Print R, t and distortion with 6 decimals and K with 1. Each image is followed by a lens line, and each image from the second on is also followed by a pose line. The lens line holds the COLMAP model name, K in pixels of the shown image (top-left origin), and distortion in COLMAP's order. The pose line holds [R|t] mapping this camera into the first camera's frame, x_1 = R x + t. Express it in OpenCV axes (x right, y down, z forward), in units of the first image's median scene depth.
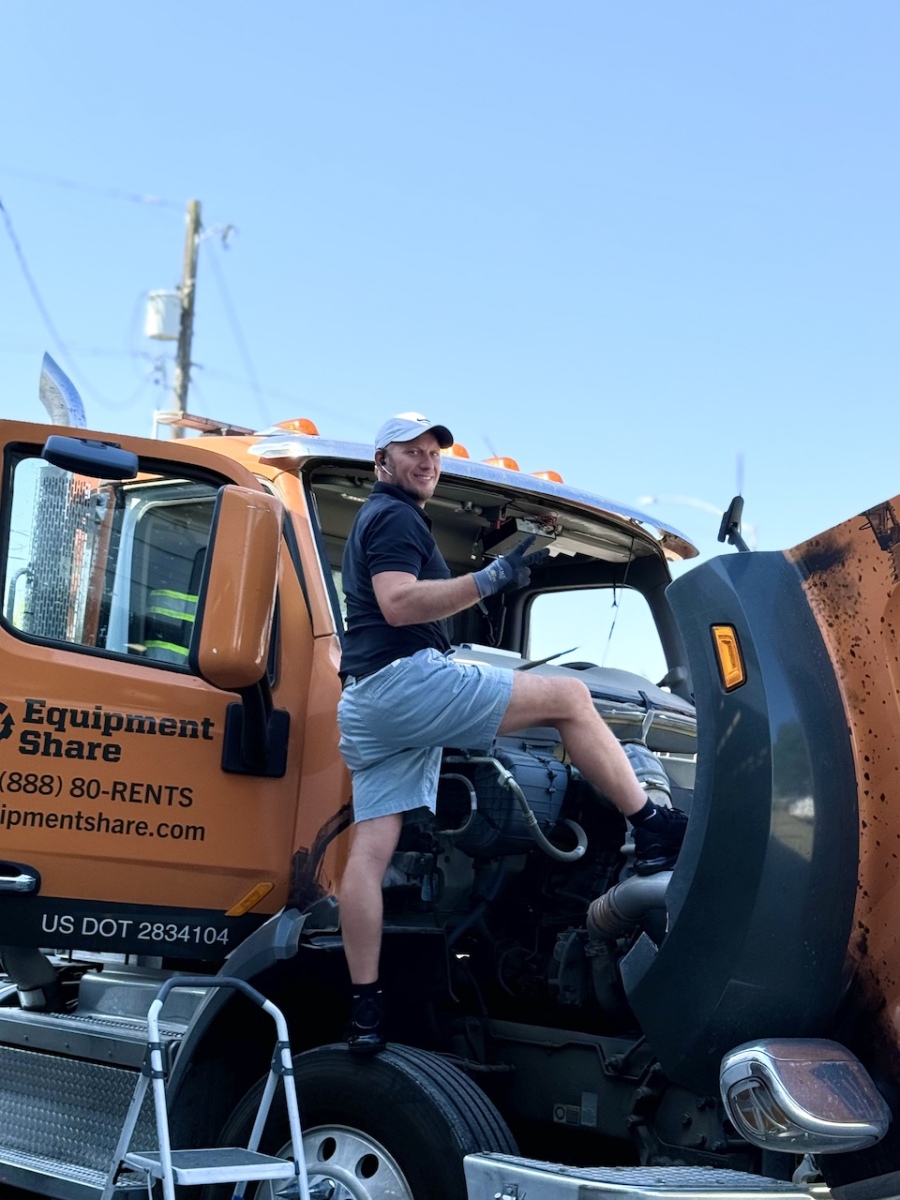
lens RADIAL K [[2004.4, 0, 452.4], [0, 2004.4, 591.1], [0, 0, 1]] dist [0.139773, 0.000000]
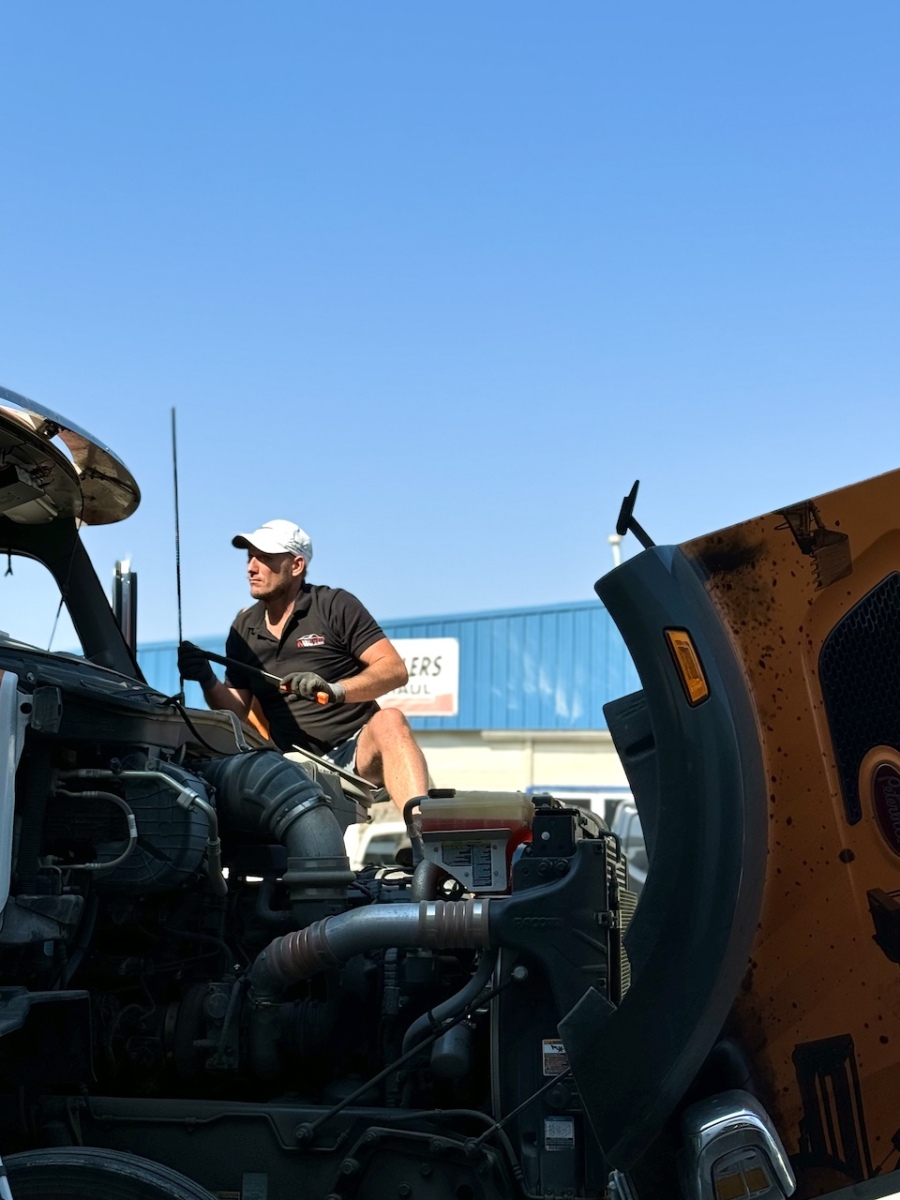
lens RADIAL K [[2004.4, 0, 449.6], [0, 2004.4, 610.8], [0, 0, 1]] dist [0.139773, 0.000000]
pose [[0.785398, 0.039520, 0.617729, -0.475457], [-0.056867, 0.998346, 0.008432, 0.007146], [-0.616374, -0.041751, 0.786346, 0.370534]]
